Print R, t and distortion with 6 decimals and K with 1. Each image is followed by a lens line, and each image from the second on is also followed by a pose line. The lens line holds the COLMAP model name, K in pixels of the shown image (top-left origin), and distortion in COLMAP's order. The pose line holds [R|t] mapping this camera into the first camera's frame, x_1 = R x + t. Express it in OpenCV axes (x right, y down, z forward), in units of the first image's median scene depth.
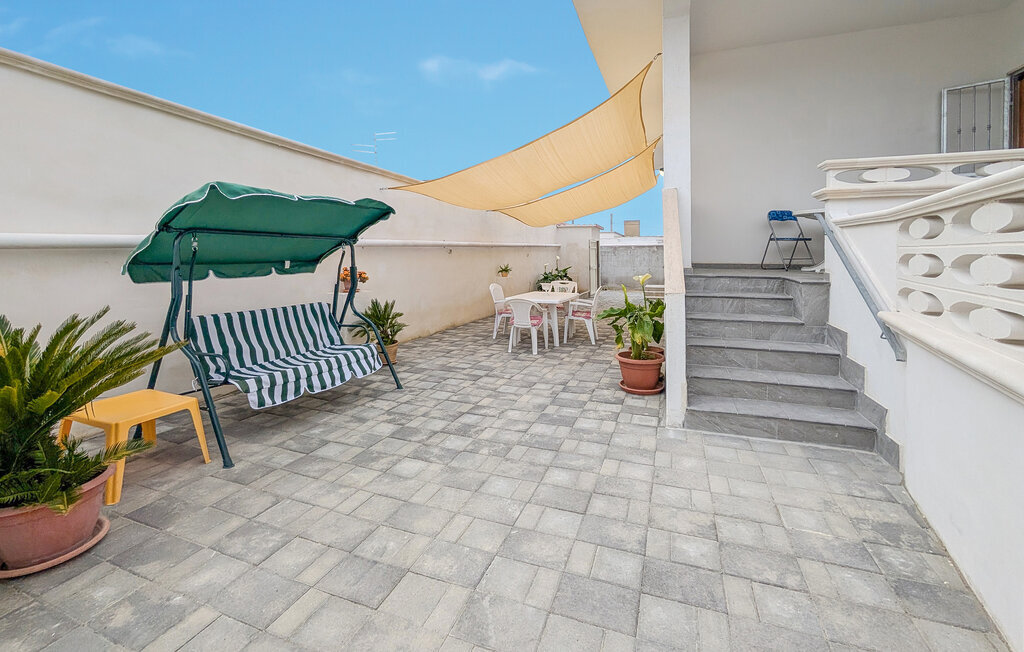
lens RADIAL K [[410.1, 0, 537.0], [0, 410.1, 255.9], [0, 0, 1]] dist [-0.000421, -0.000041]
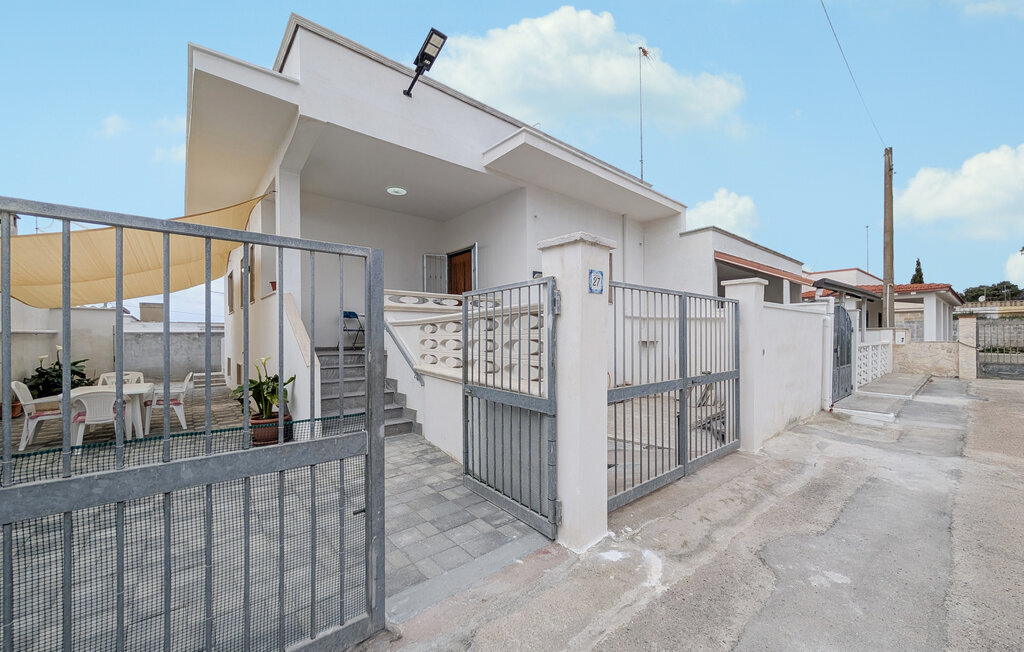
lens RADIAL K [[389.1, 0, 513.3], [0, 389.1, 335.0], [0, 0, 1]] dist [-0.000260, -0.000032]
pose [[0.504998, -0.001947, 0.863118, -0.433346], [0.016007, 0.999847, -0.007110, -0.003641], [-0.862972, 0.017407, 0.504951, -0.321524]]
